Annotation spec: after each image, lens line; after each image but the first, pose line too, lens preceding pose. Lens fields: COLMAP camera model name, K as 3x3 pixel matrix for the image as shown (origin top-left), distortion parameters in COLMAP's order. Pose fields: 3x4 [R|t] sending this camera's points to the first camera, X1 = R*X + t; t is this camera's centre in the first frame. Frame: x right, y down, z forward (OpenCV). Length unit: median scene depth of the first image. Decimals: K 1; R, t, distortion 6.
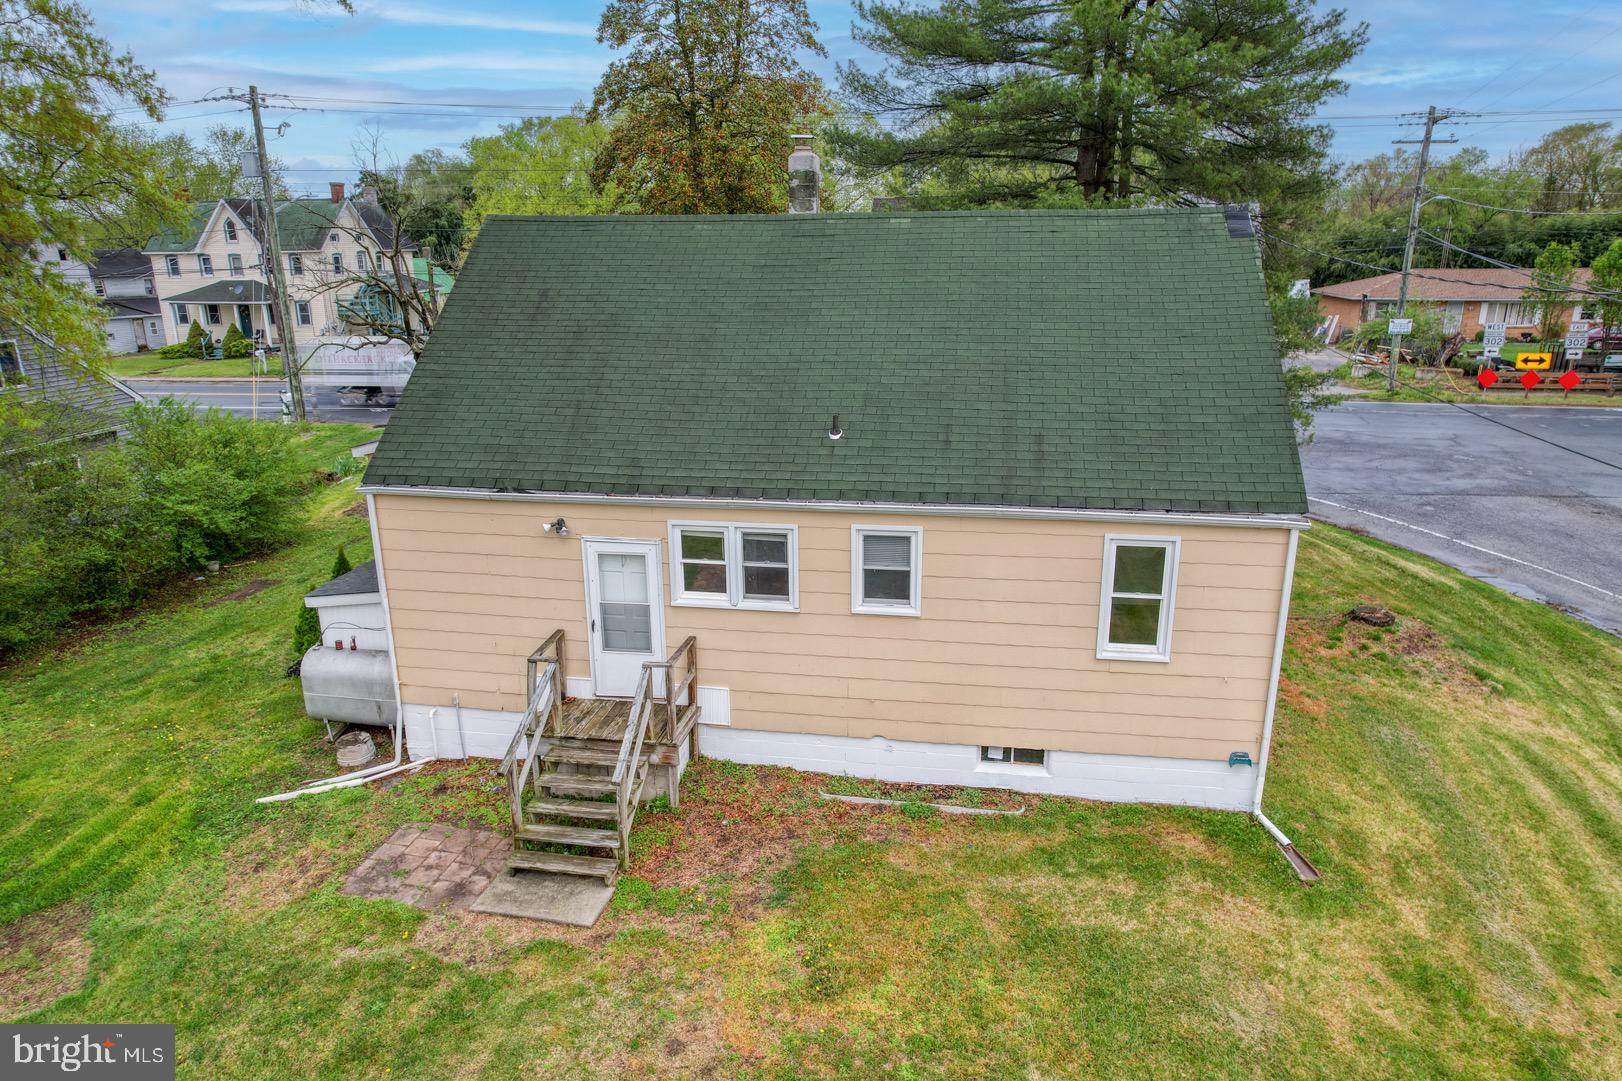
lens RADIAL K [[1050.6, 0, 809.8], [0, 1050.6, 541.5], [0, 0, 1]] dist [-0.041158, 0.021645]
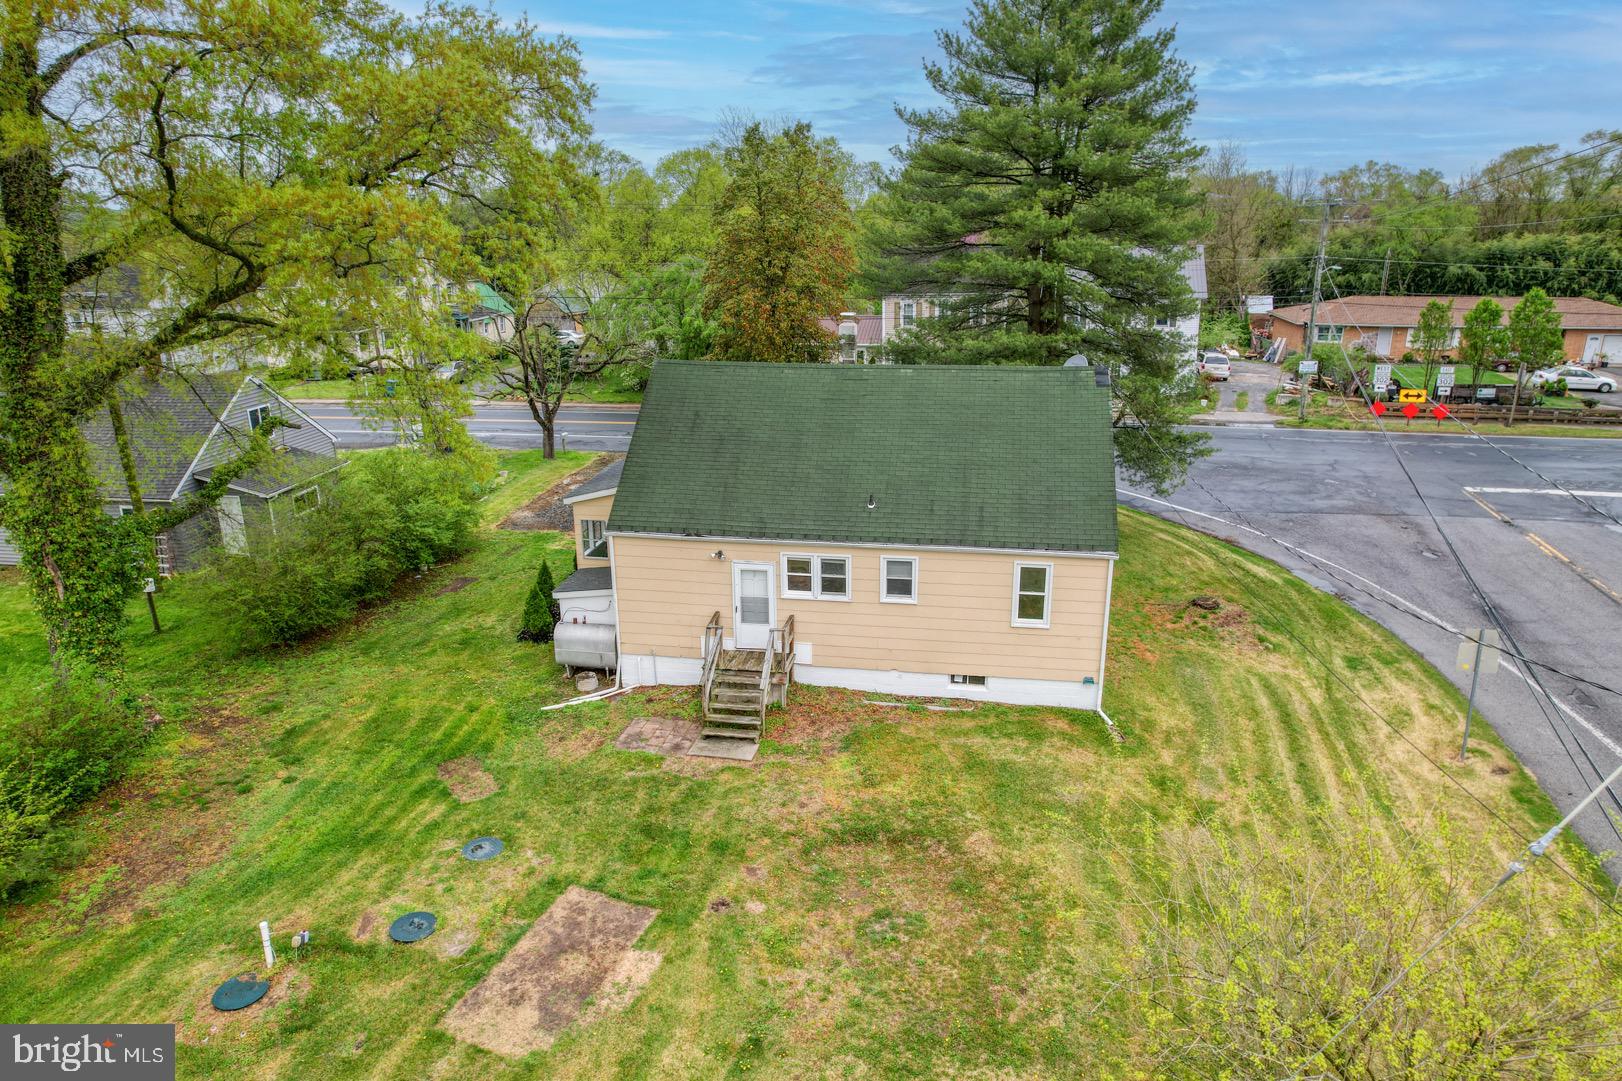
lens RADIAL K [[1050.6, 0, 811.0], [0, 1050.6, 540.9], [0, 0, 1]] dist [-0.041158, 0.021645]
pose [[1.000000, -0.000010, 0.000757, -0.081705], [-0.000002, 0.999874, 0.015869, -0.067913], [-0.000758, -0.015869, 0.999874, -0.829248]]
